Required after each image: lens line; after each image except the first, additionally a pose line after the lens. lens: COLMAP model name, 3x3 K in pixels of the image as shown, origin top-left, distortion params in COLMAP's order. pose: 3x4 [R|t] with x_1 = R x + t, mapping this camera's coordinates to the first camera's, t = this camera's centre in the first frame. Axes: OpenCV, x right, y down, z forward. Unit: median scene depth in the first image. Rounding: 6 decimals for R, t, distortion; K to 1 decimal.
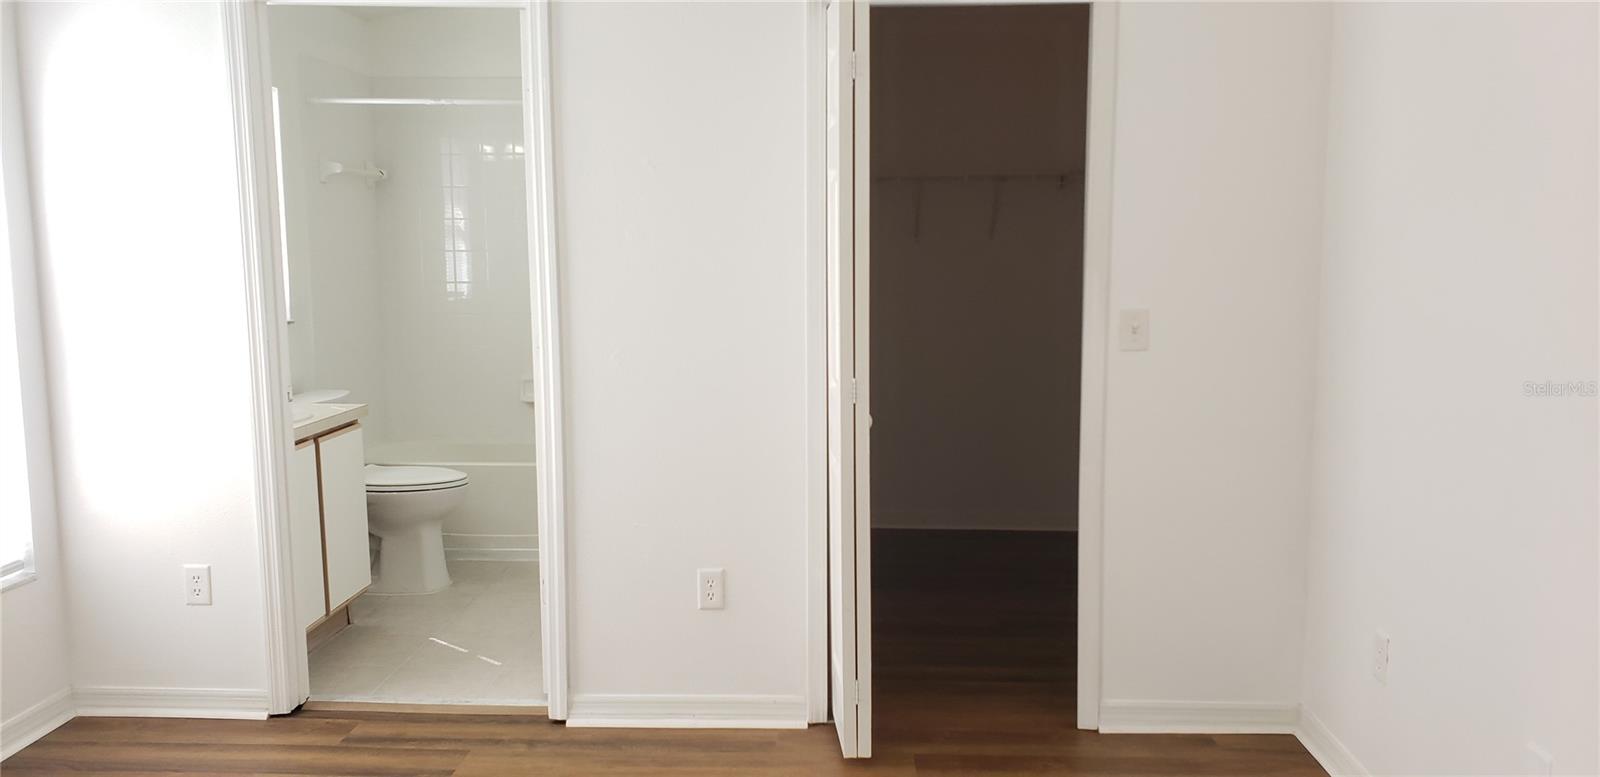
lens RADIAL K [[1260.8, 0, 794.8], [0, 1260.8, 418.1], [0, 0, 1]] dist [0.107746, -0.111213]
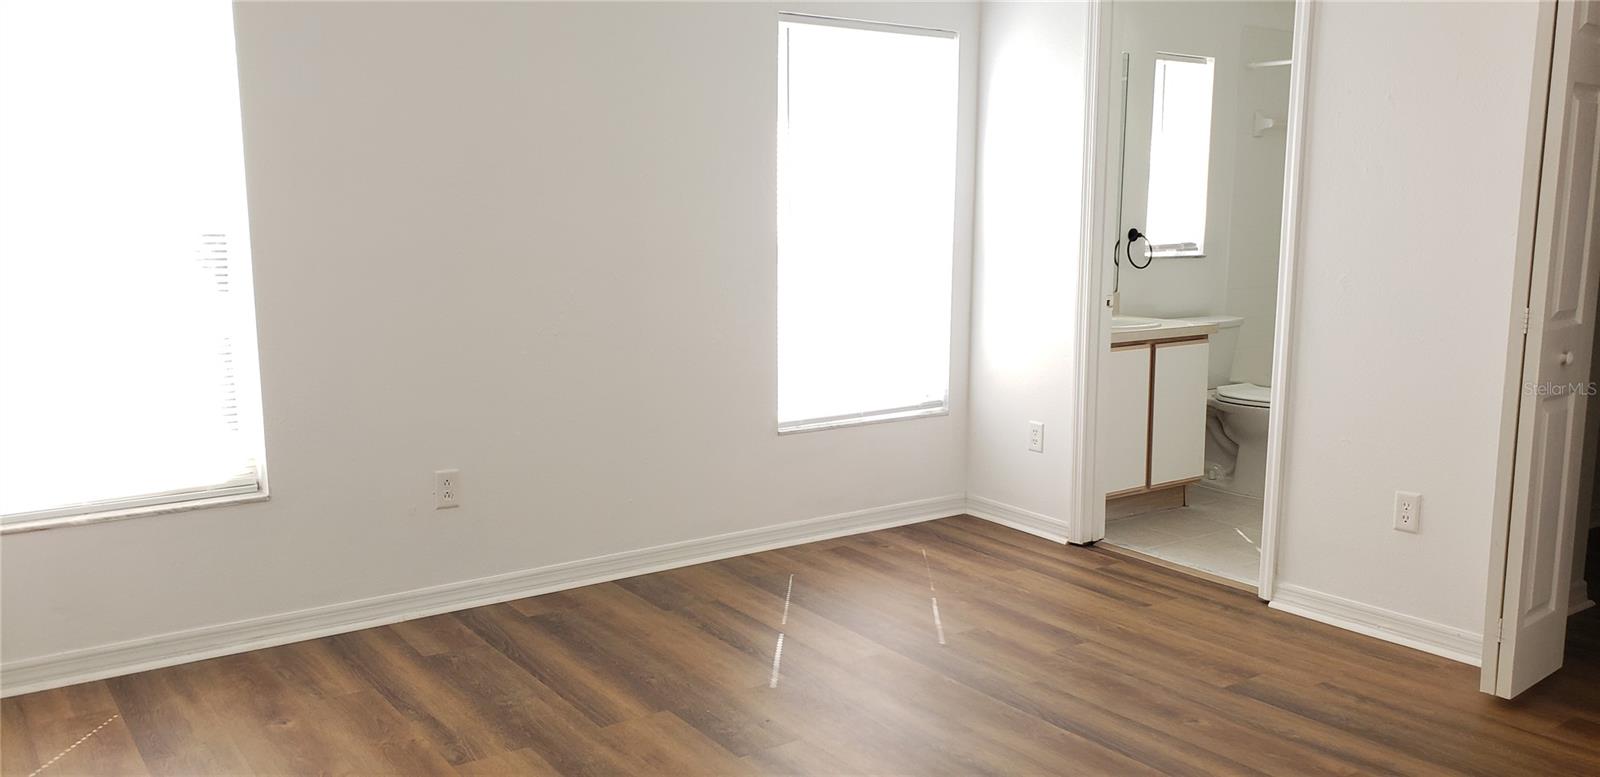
lens RADIAL K [[1260.8, 0, 794.8], [0, 1260.8, 418.1], [0, 0, 1]] dist [0.107746, -0.111213]
pose [[0.635815, 0.136511, -0.759674, 0.402516], [-0.113385, 0.990077, 0.083015, 0.026679], [0.763468, 0.033353, 0.644984, -0.077122]]
